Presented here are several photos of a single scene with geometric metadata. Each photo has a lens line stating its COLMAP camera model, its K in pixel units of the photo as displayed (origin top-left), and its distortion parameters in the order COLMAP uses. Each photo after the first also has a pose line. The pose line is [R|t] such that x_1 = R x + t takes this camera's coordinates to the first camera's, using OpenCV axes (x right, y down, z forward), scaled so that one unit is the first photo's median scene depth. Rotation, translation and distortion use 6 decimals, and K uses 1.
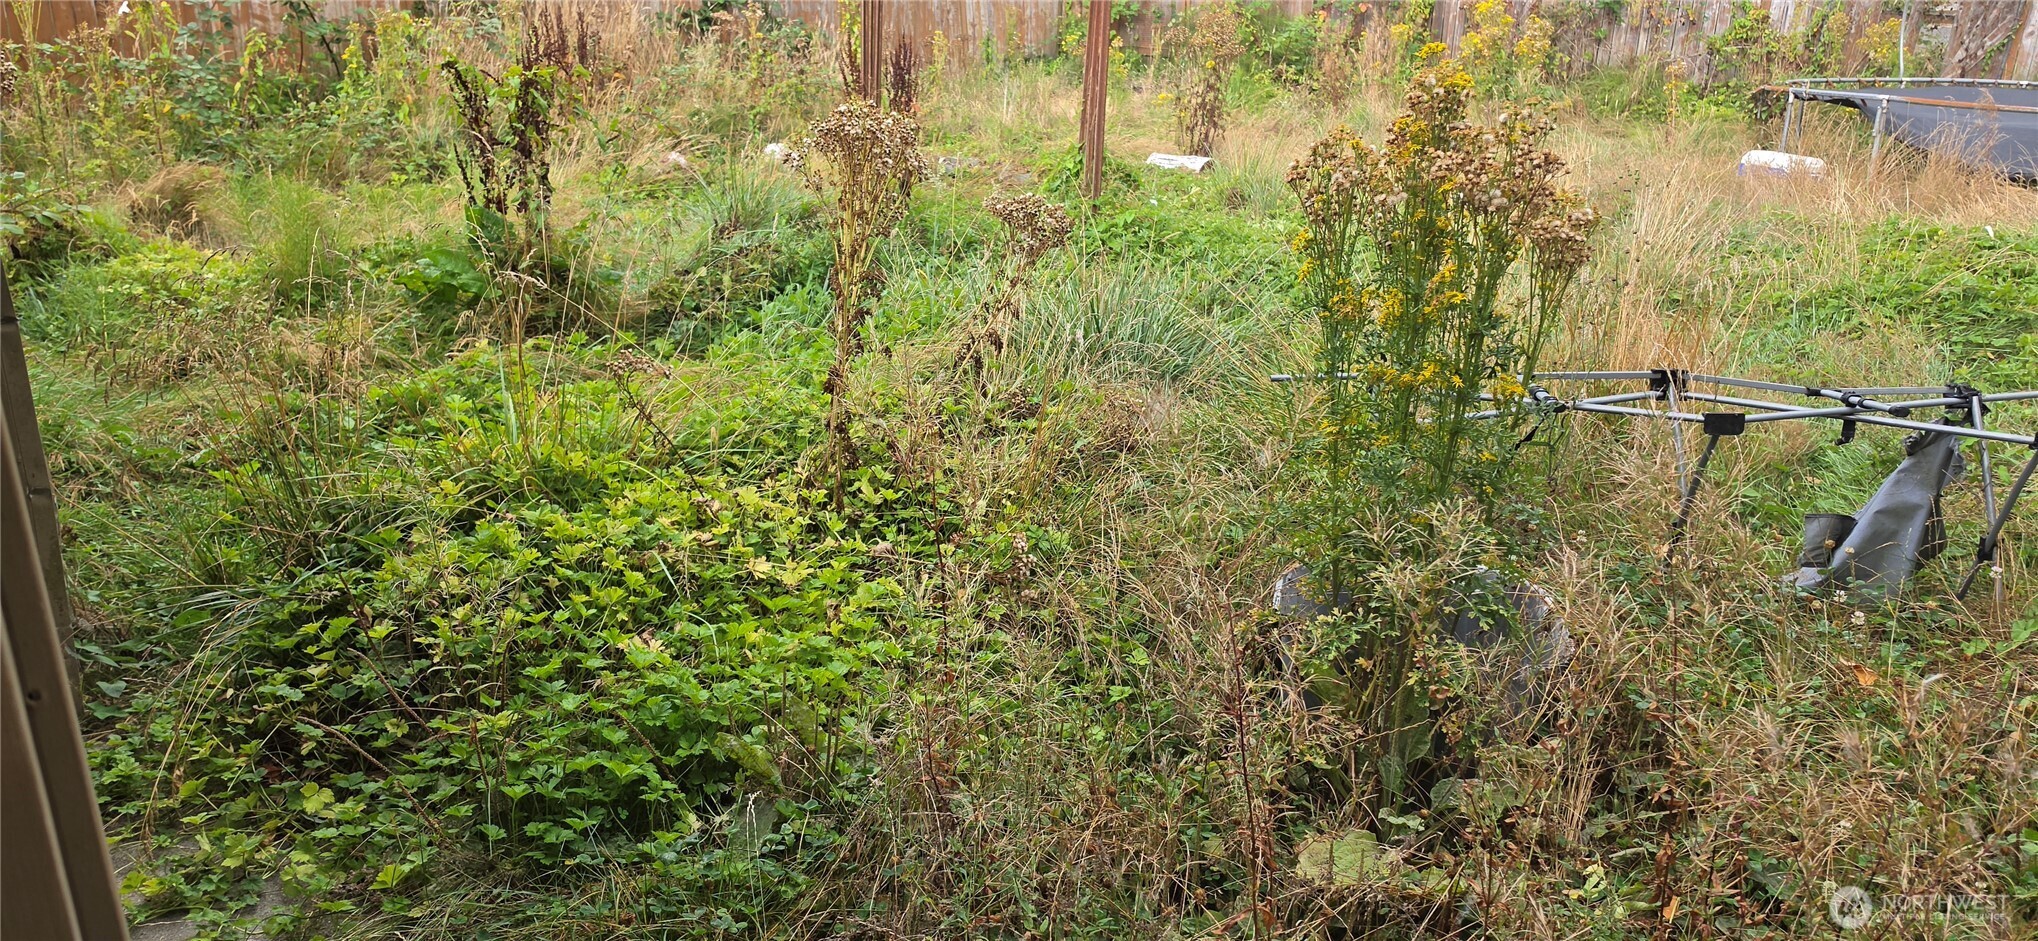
lens RADIAL K [[1310.0, 0, 1019.0], [0, 1310.0, 470.5], [0, 0, 1]] dist [0.003953, -0.033075]
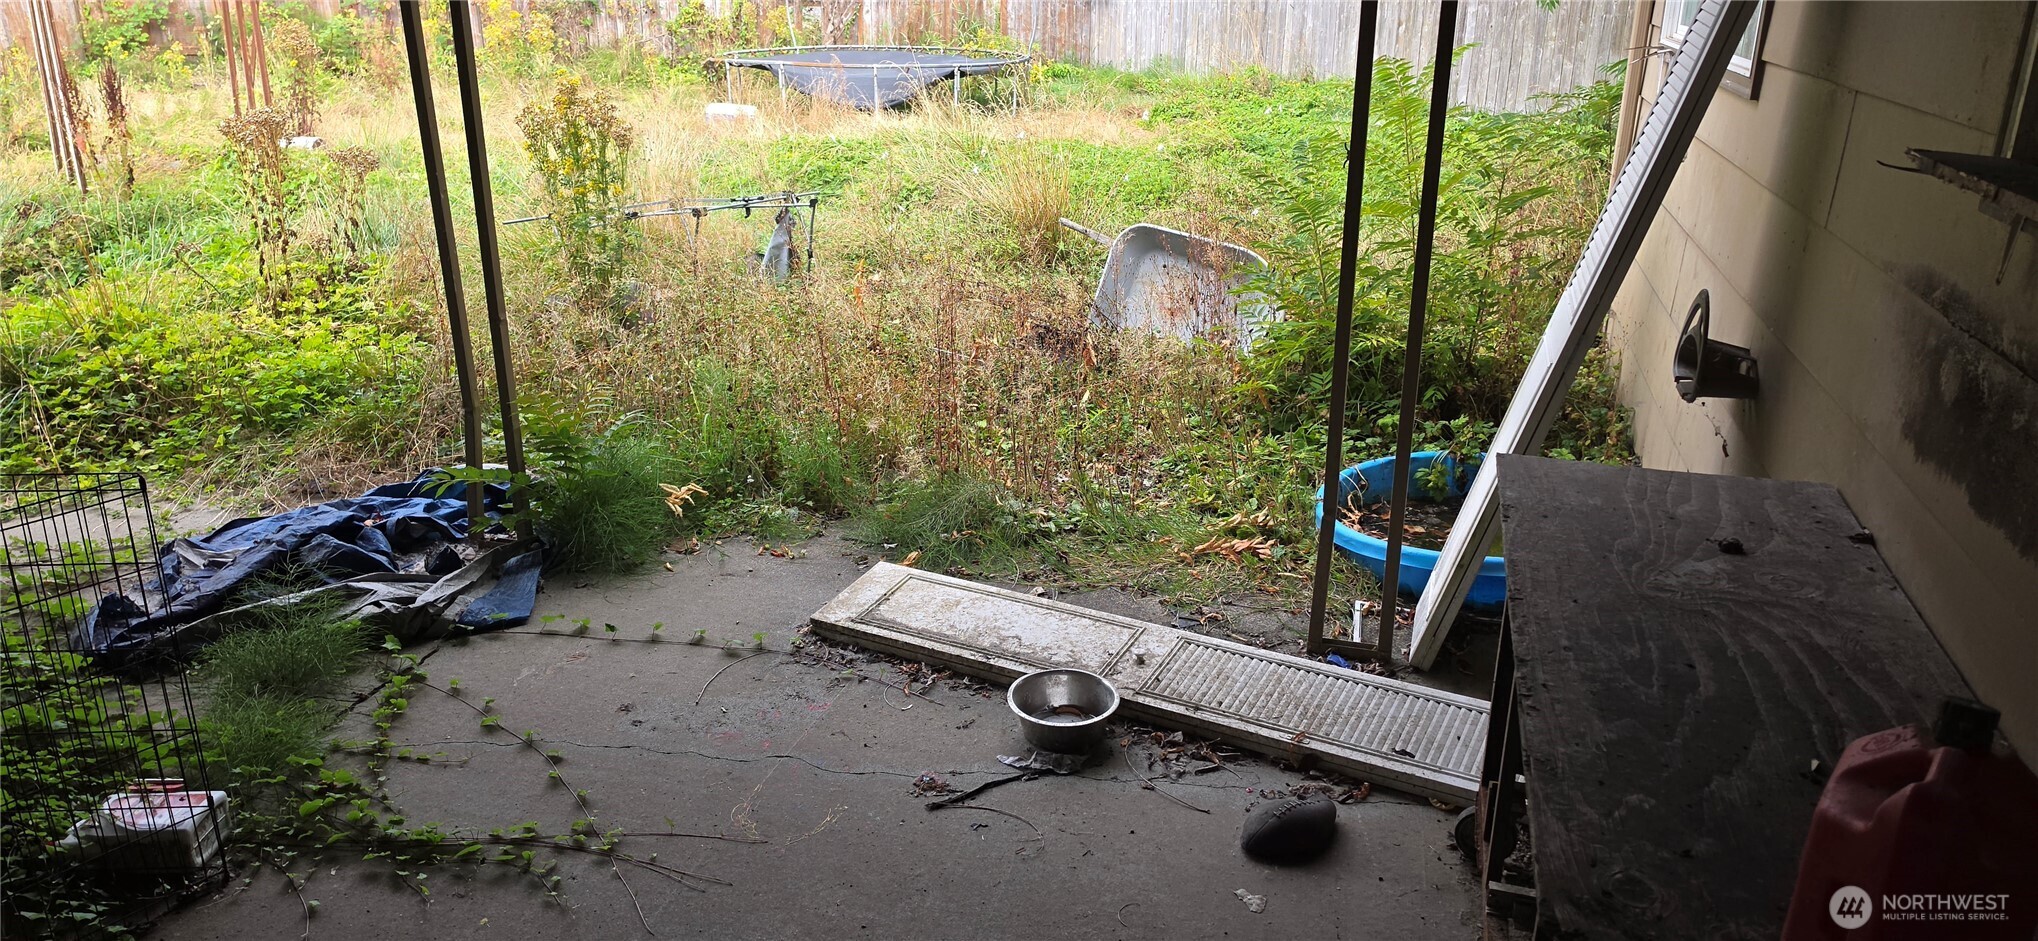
lens RADIAL K [[1310.0, 0, 1019.0], [0, 1310.0, 470.5], [0, 0, 1]] dist [0.003953, -0.033075]
pose [[0.758756, -0.233005, 0.608275, -0.140617], [0.220958, 0.970532, 0.096150, 0.075597], [-0.612754, 0.061448, 0.787881, -0.291631]]
